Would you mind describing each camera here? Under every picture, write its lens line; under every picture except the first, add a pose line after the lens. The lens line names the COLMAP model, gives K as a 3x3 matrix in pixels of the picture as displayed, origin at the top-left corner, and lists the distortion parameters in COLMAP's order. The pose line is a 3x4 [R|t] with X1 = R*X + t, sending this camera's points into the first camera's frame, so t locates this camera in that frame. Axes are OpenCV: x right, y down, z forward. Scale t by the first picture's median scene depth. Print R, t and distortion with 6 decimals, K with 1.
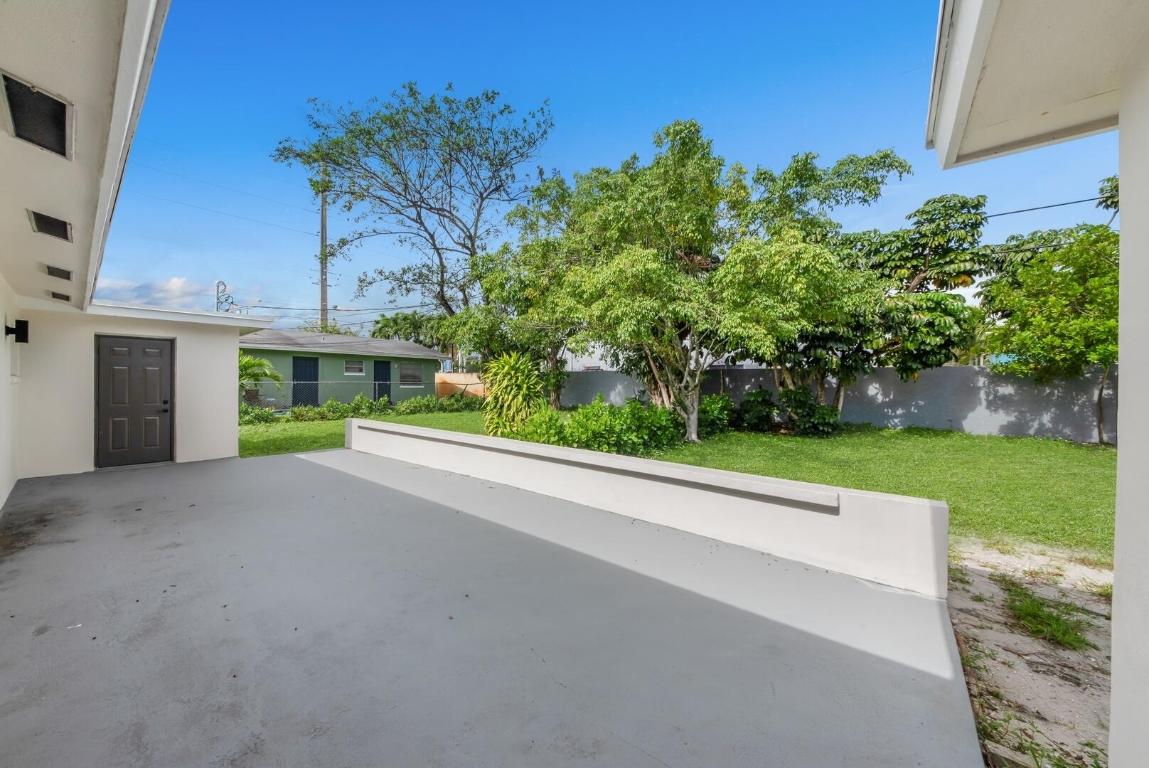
lens RADIAL K [[400.5, 0, 567.5], [0, 400.5, 389.0], [0, 0, 1]] dist [-0.002708, -0.001770]
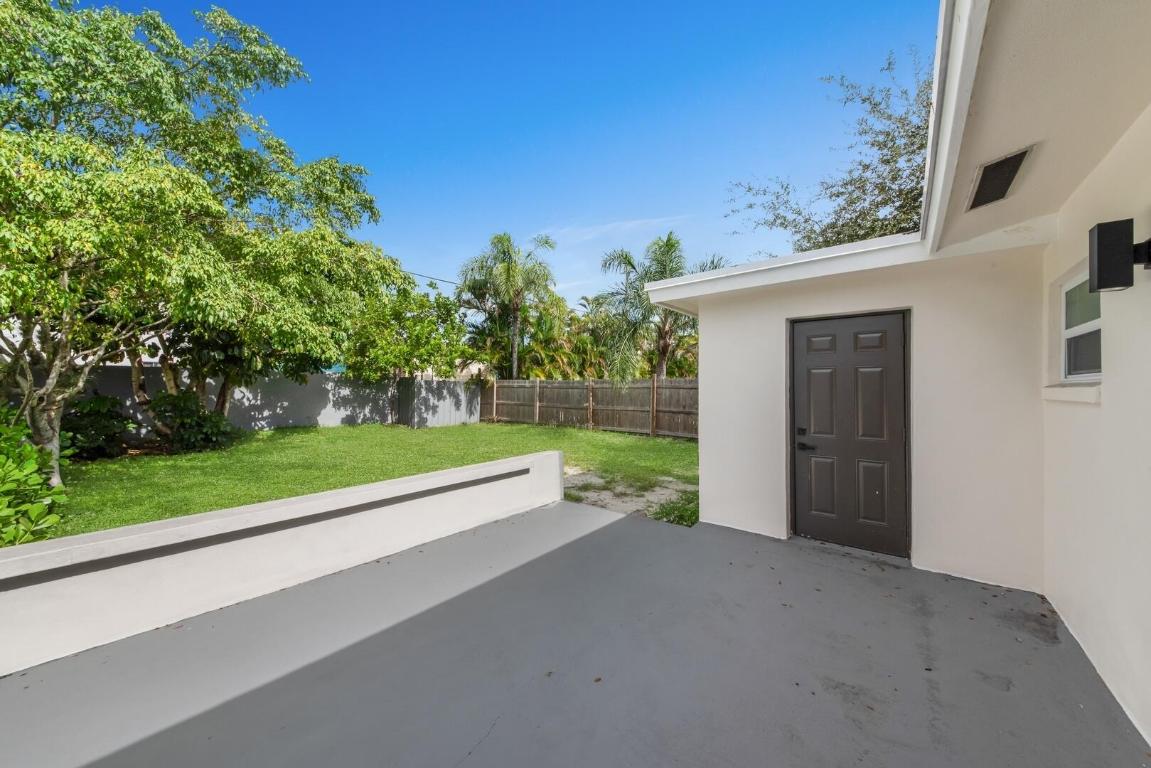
lens RADIAL K [[401.2, 0, 576.1], [0, 401.2, 385.7], [0, 0, 1]] dist [-0.002708, -0.001770]
pose [[-0.052034, 0.000658, 0.998645, -0.296091], [0.009759, 0.999952, -0.000150, -0.009497], [-0.998598, 0.009738, -0.052038, 0.289931]]
